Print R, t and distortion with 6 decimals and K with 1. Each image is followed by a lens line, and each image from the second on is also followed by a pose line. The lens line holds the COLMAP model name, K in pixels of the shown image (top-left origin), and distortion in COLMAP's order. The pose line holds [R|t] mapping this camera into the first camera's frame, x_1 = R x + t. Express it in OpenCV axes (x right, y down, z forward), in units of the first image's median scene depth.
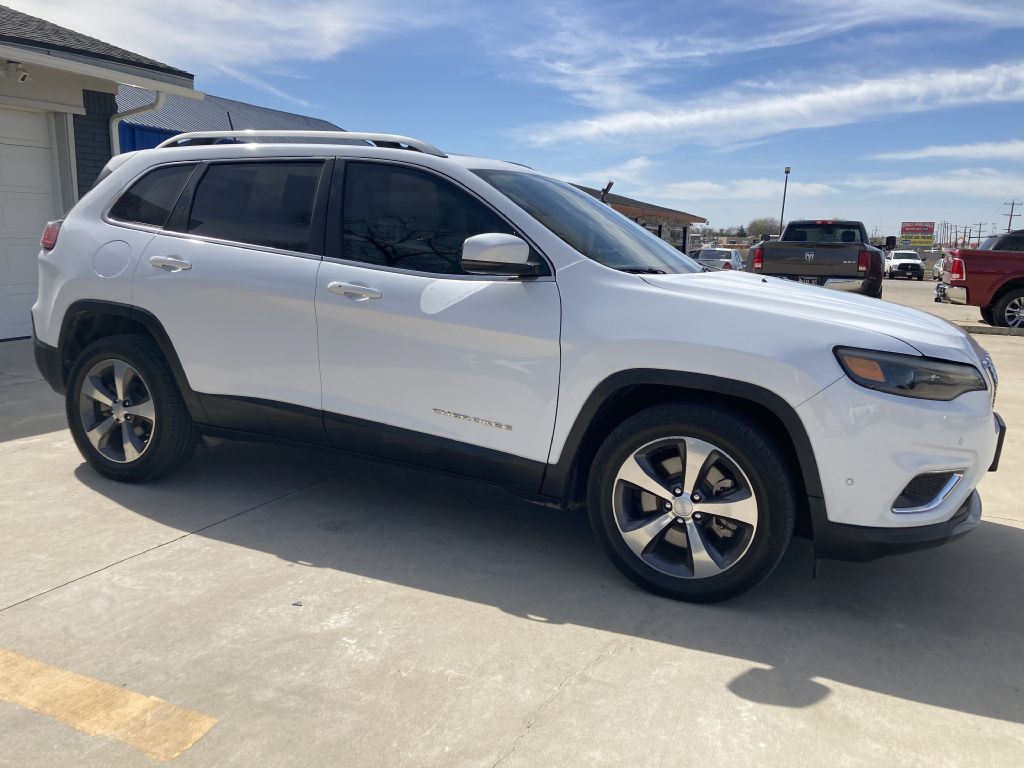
lens RADIAL K [[840.5, 0, 512.0], [0, 840.5, 384.0], [0, 0, 1]] dist [0.017783, -0.003931]
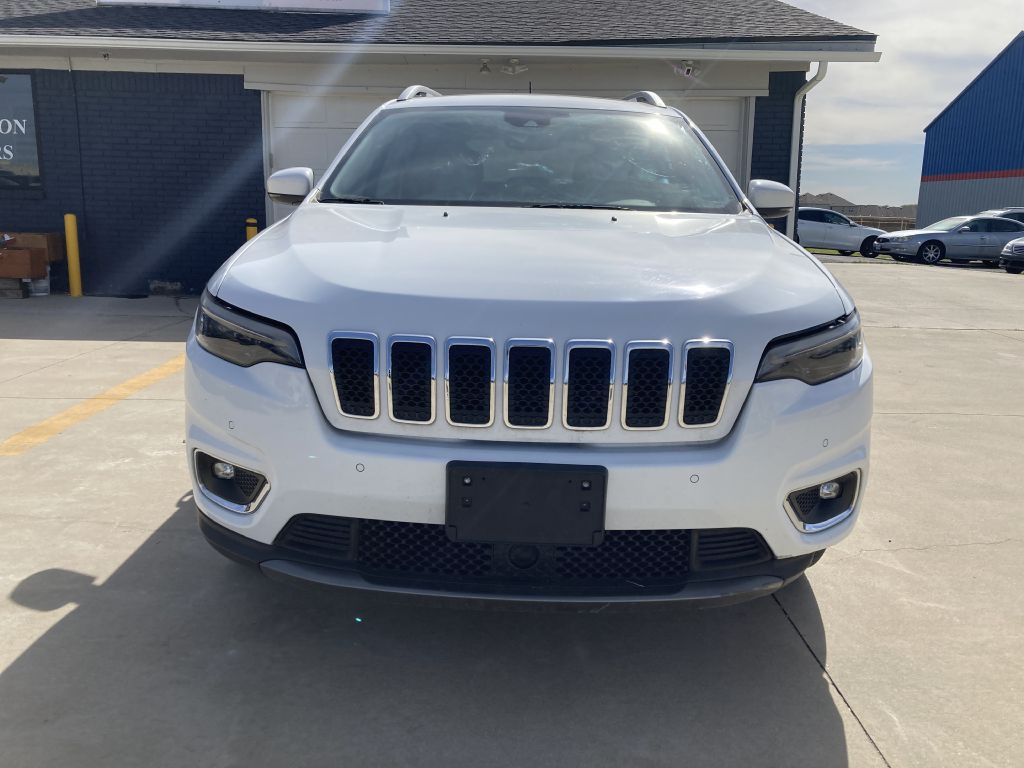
lens RADIAL K [[840.5, 0, 512.0], [0, 840.5, 384.0], [0, 0, 1]] dist [0.017783, -0.003931]
pose [[0.409605, 0.170372, -0.896213, 1.129134], [-0.162893, 0.980277, 0.111904, -0.073024], [0.897602, 0.100151, 0.429279, 0.816792]]
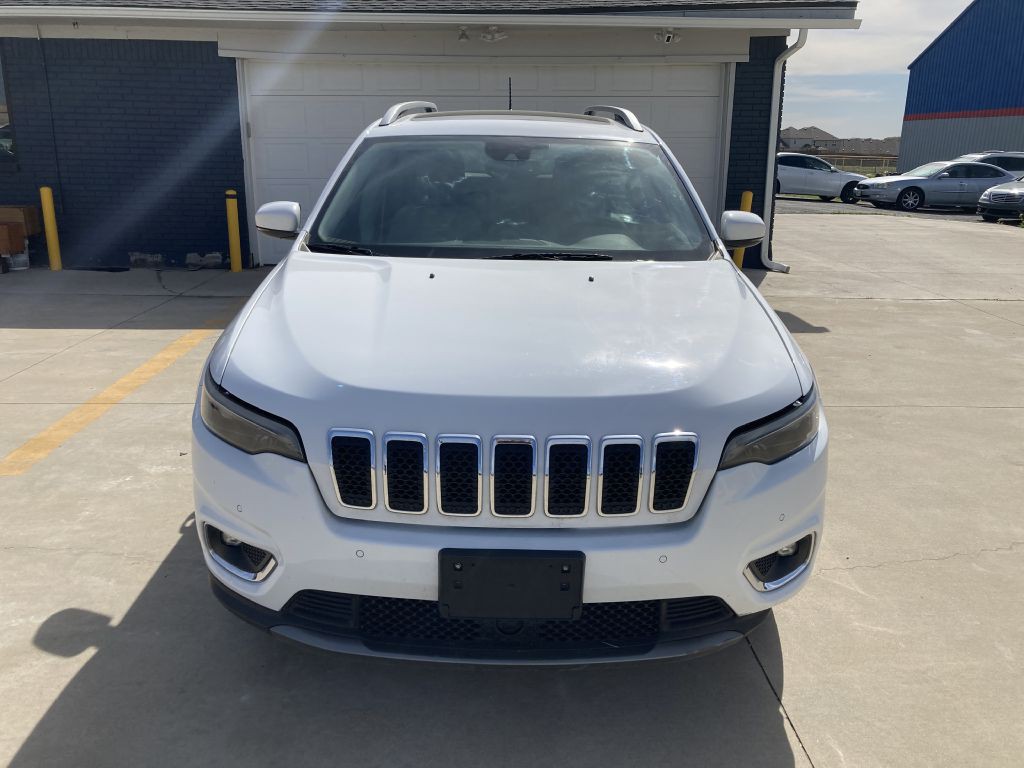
lens RADIAL K [[840.5, 0, 512.0], [0, 840.5, 384.0], [0, 0, 1]] dist [0.017783, -0.003931]
pose [[0.430348, 0.231350, -0.872512, 1.153635], [-0.155003, 0.971180, 0.181060, -0.195512], [0.889255, 0.057323, 0.453806, 0.781889]]
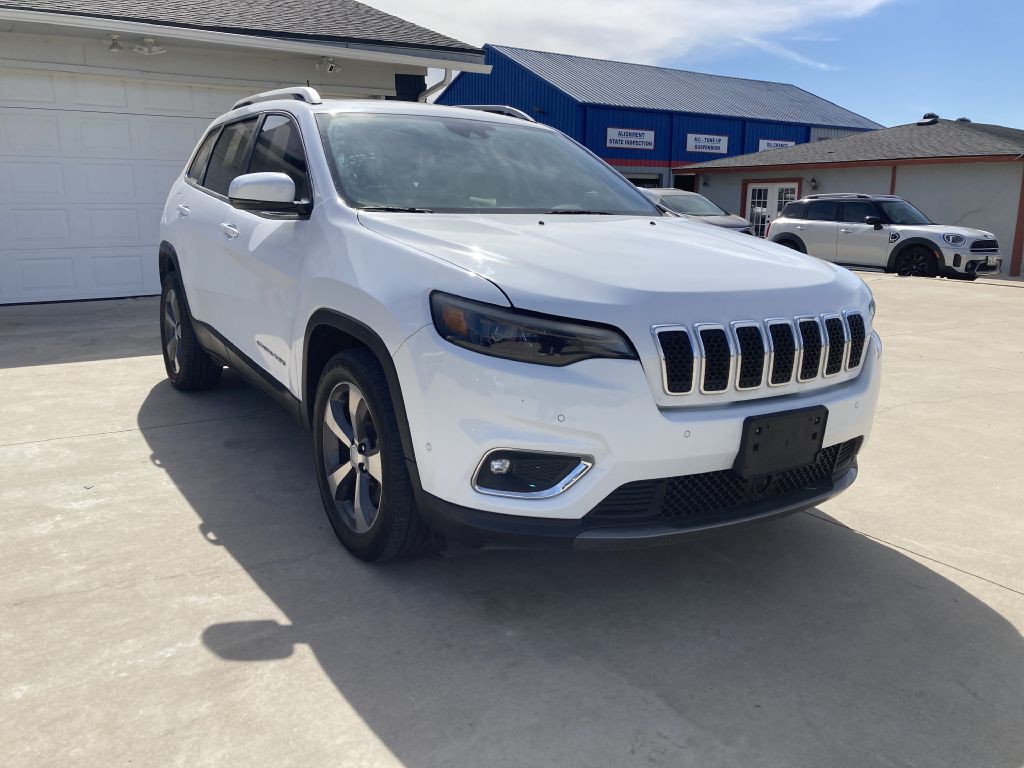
lens RADIAL K [[840.5, 0, 512.0], [0, 840.5, 384.0], [0, 0, 1]] dist [0.017783, -0.003931]
pose [[0.845936, 0.100573, -0.523714, 0.815272], [-0.083661, 0.994923, 0.055929, -0.003528], [0.526680, -0.003498, 0.850056, 0.276095]]
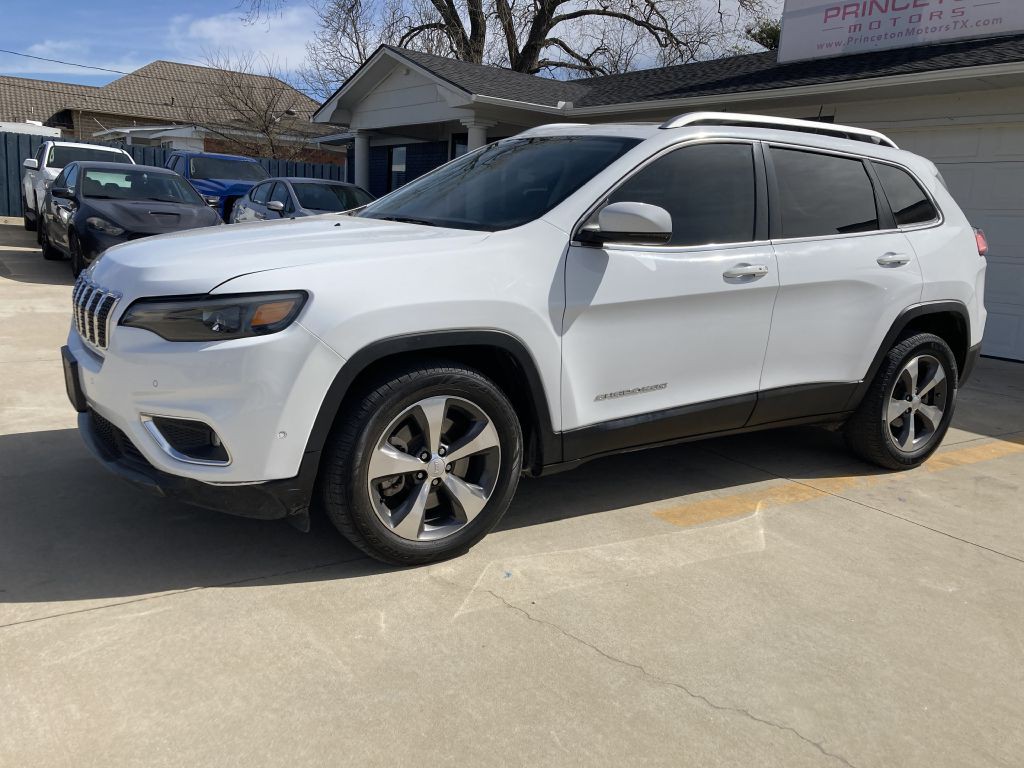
lens RADIAL K [[840.5, 0, 512.0], [0, 840.5, 384.0], [0, 0, 1]] dist [0.017783, -0.003931]
pose [[-0.530884, 0.109786, -0.840303, 1.180463], [-0.218447, 0.940335, 0.260865, -0.290597], [0.818806, 0.322050, -0.475226, 1.982216]]
